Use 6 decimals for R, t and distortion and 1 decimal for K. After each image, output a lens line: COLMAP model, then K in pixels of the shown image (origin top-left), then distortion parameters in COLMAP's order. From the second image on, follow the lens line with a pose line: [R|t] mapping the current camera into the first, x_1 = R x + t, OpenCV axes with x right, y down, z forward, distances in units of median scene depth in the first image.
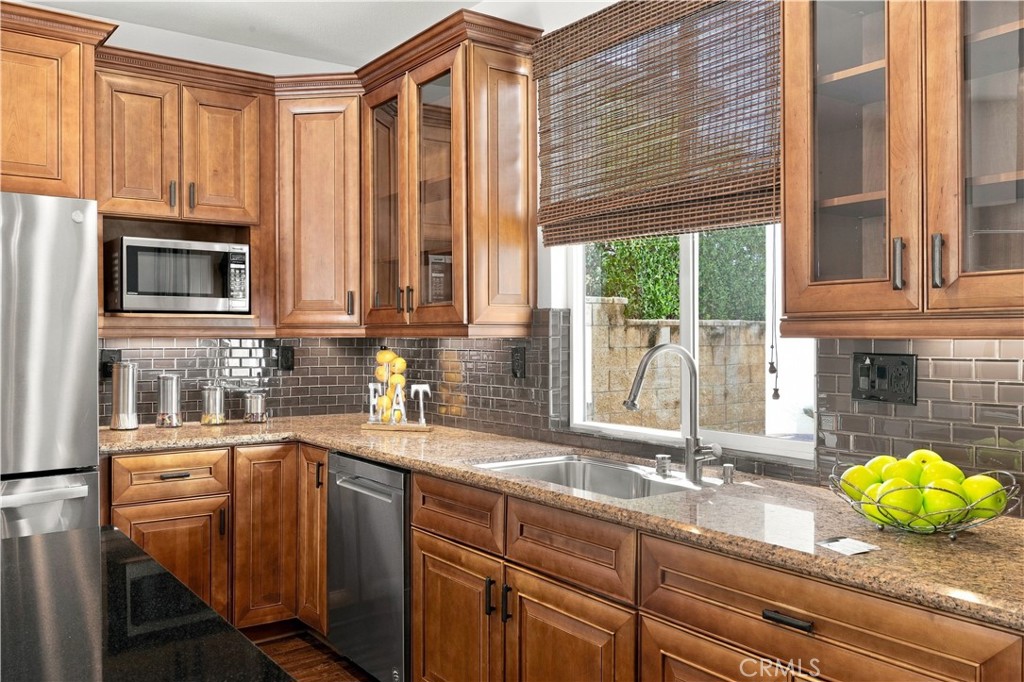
lens RADIAL K [[842.5, 0, 513.1], [0, 842.5, 338.0], [0, 0, 1]] dist [-0.003374, 0.012840]
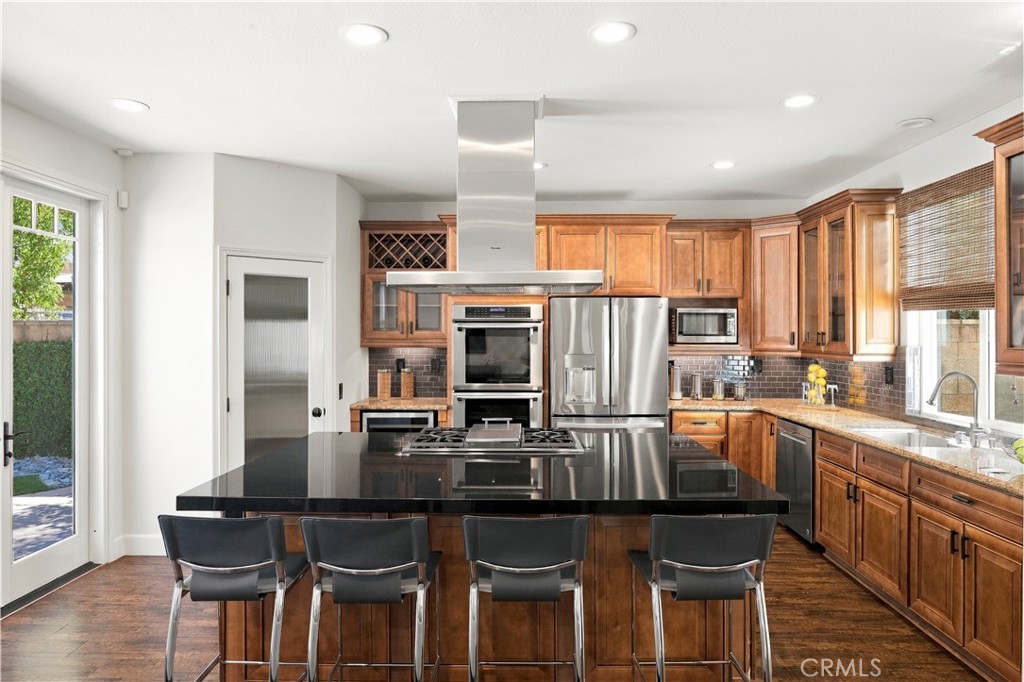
lens RADIAL K [[666.3, 0, 511.9], [0, 666.3, 336.1], [0, 0, 1]] dist [0.000555, 0.003901]
pose [[0.797787, 0.005300, -0.602916, 0.212186], [-0.003863, 0.999986, 0.003678, -0.053932], [0.602927, -0.000605, 0.797796, -0.573409]]
